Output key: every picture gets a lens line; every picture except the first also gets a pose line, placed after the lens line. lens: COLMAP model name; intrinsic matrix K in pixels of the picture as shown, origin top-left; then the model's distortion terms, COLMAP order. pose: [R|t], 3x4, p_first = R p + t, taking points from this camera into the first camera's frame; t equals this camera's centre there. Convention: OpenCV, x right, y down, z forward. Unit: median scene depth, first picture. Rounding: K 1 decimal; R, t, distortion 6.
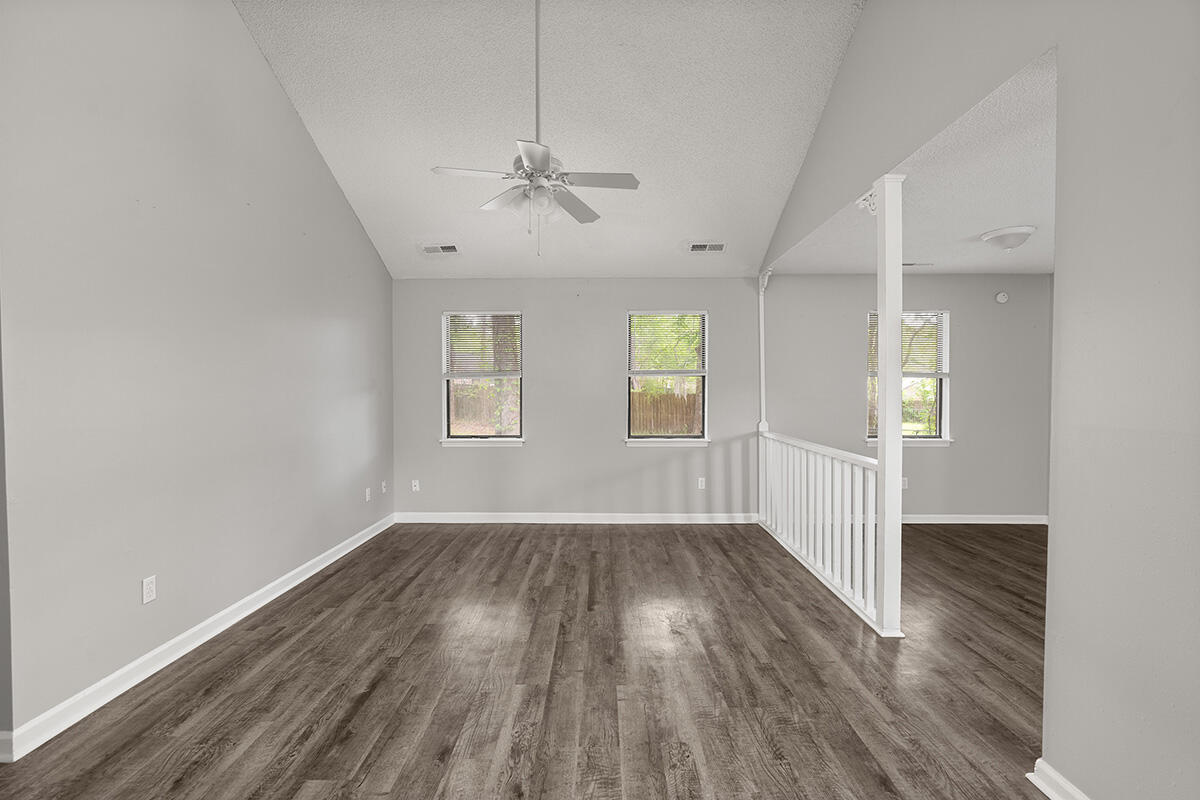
lens RADIAL K [[537.4, 0, 600.0], [0, 537.4, 400.0], [0, 0, 1]] dist [-0.007460, 0.002174]
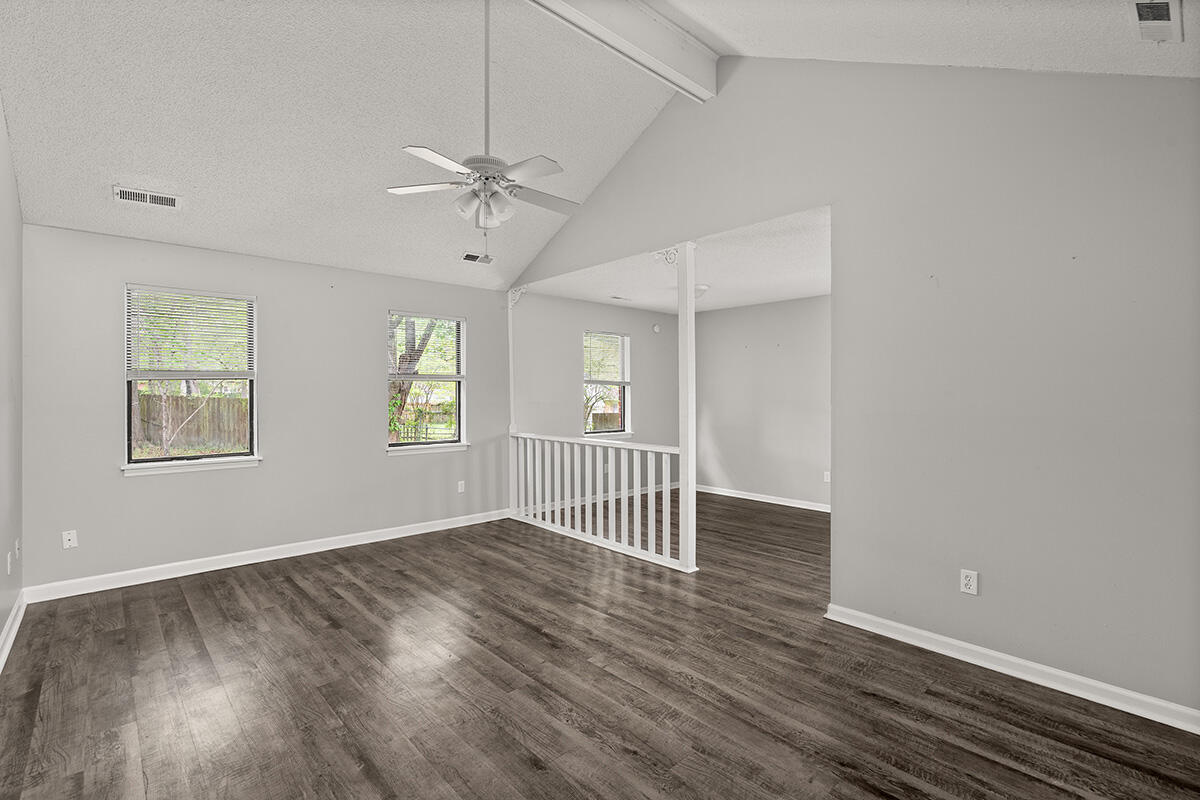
lens RADIAL K [[545.2, 0, 596.6], [0, 545.2, 390.9], [0, 0, 1]] dist [-0.009424, 0.005464]
pose [[0.734765, 0.004724, 0.678305, -0.571415], [0.013108, 0.999690, -0.021162, -0.001363], [-0.678195, 0.024440, 0.734476, 0.111999]]
